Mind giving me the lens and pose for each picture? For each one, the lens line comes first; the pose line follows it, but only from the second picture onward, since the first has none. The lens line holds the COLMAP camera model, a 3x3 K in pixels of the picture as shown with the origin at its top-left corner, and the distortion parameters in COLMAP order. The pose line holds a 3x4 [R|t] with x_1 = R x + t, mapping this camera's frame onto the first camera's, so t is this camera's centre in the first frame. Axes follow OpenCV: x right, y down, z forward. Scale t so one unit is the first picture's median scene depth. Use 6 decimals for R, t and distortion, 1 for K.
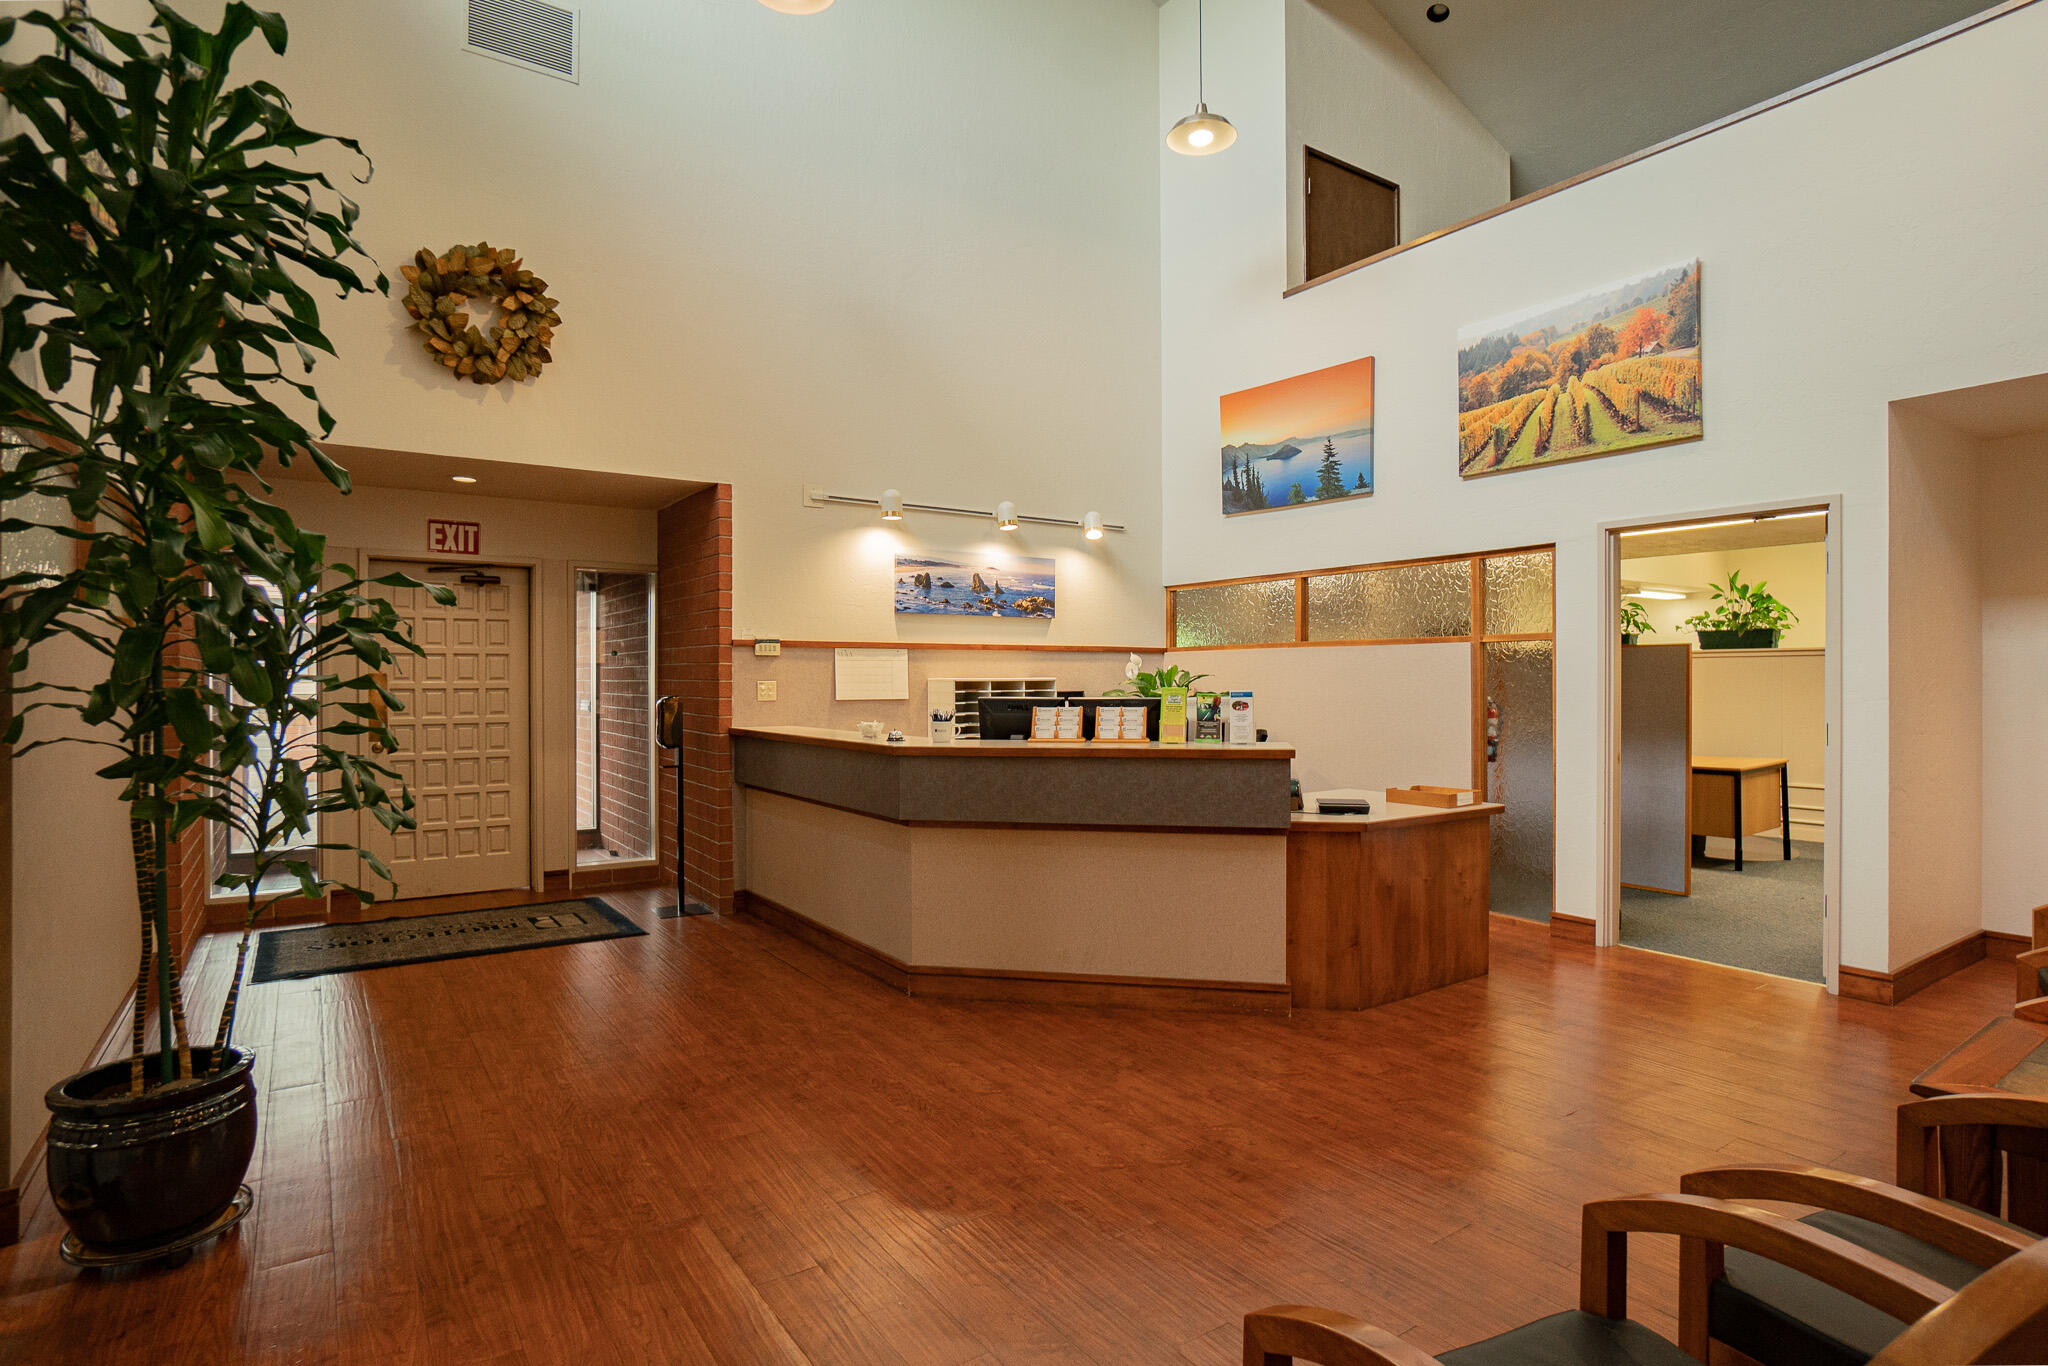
lens RADIAL K [[1050.0, 0, 1016.5], [0, 1050.0, 689.9], [0, 0, 1]] dist [0.002898, 0.000241]
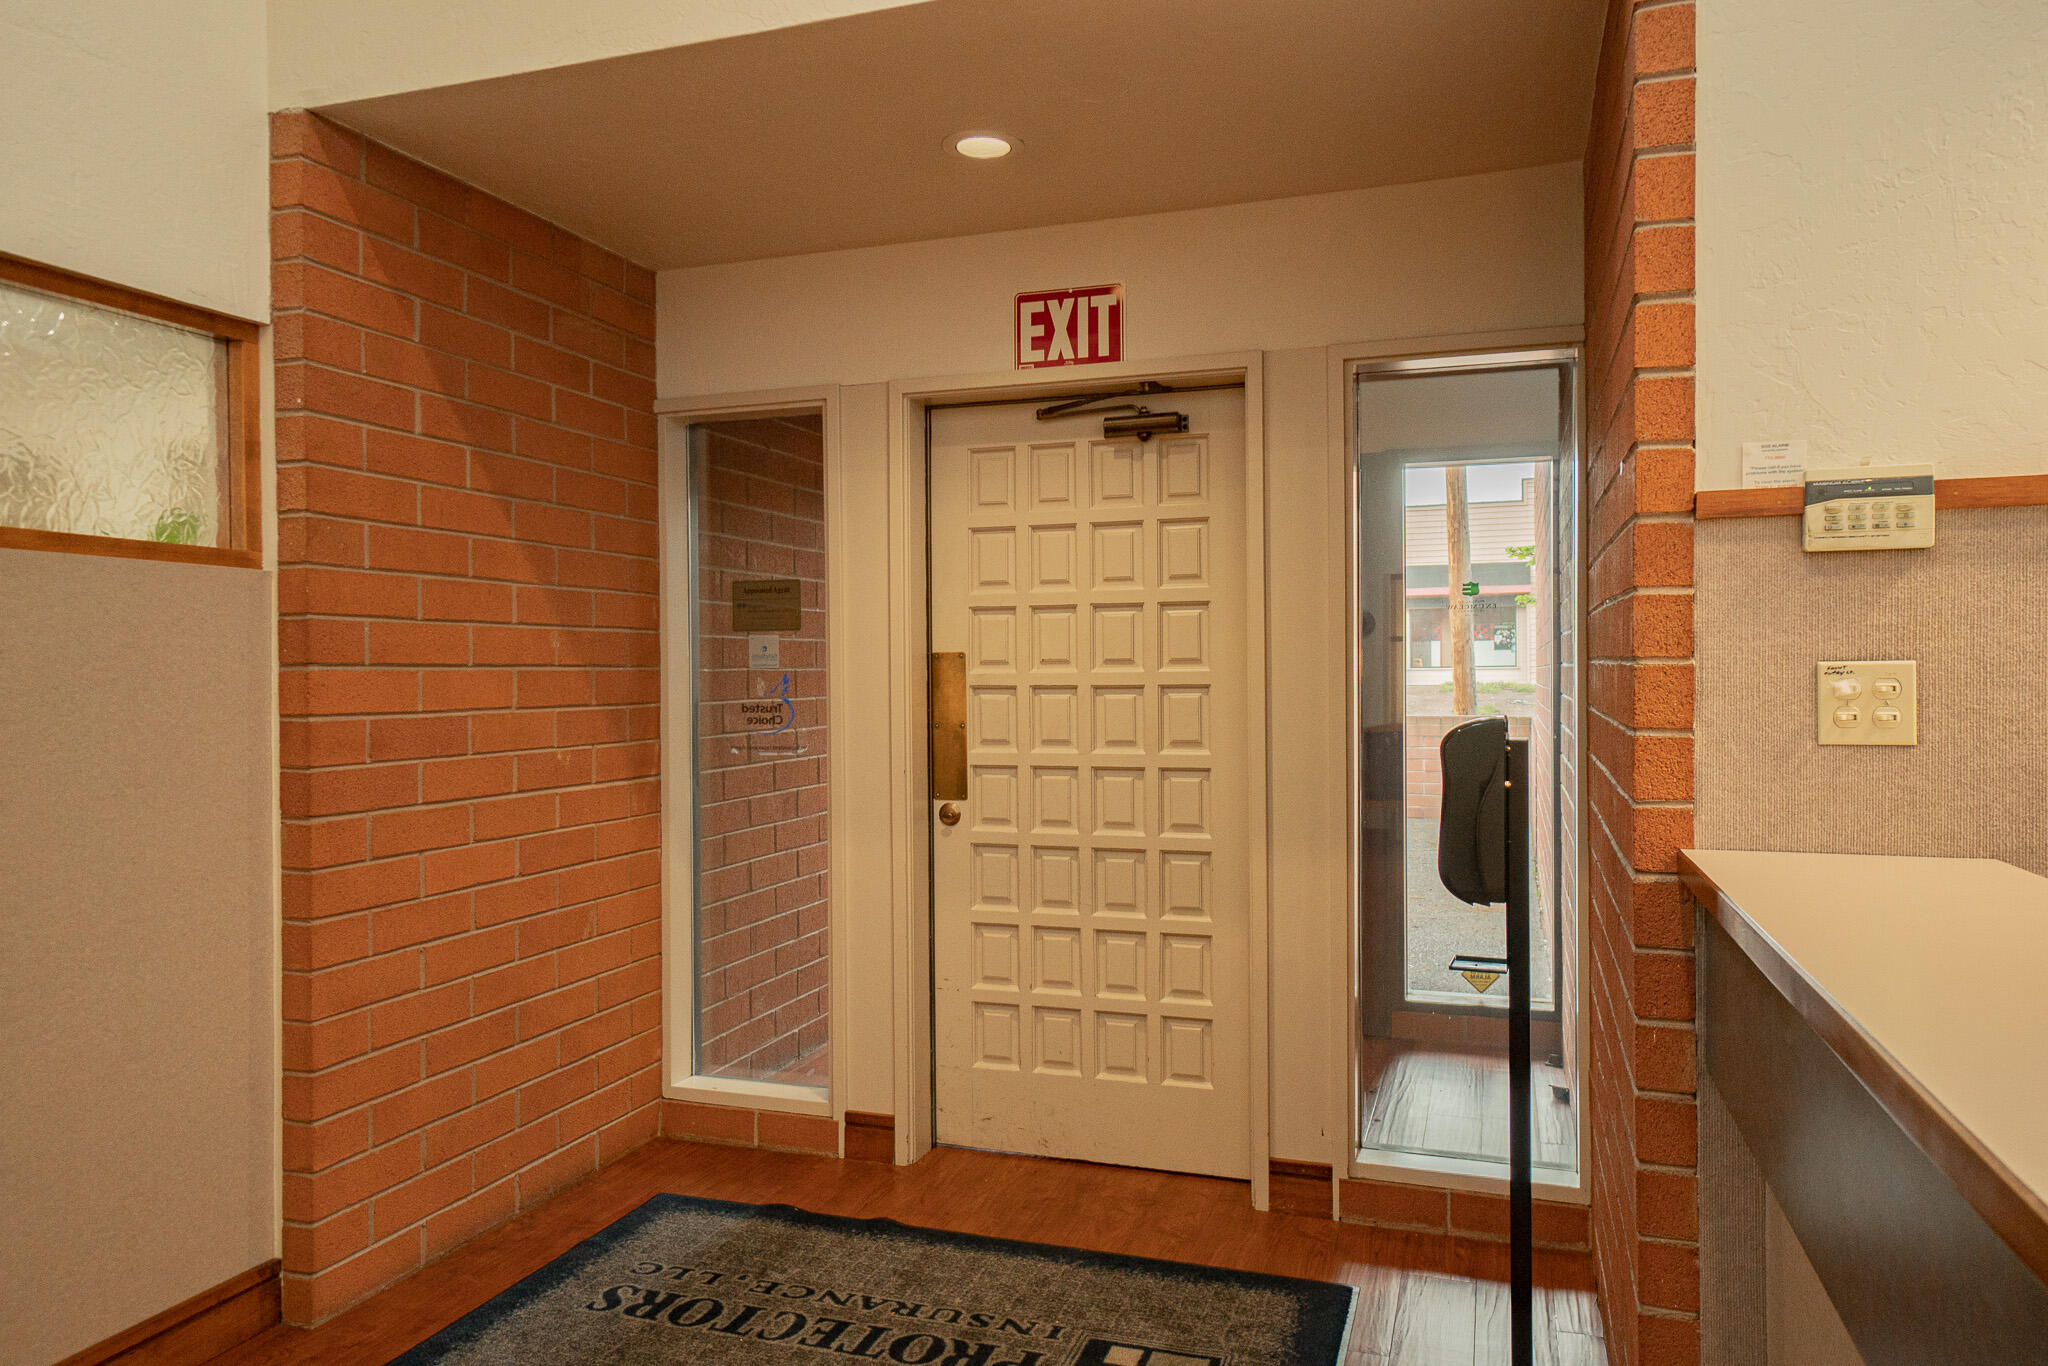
lens RADIAL K [[1375.6, 0, 1021.3], [0, 1375.6, 676.3], [0, 0, 1]] dist [0.003242, 0.000994]
pose [[0.596197, -0.000754, -0.802838, -0.089211], [0.002670, 0.999996, 0.001044, -0.004888], [0.802834, -0.002766, 0.596196, 0.572261]]
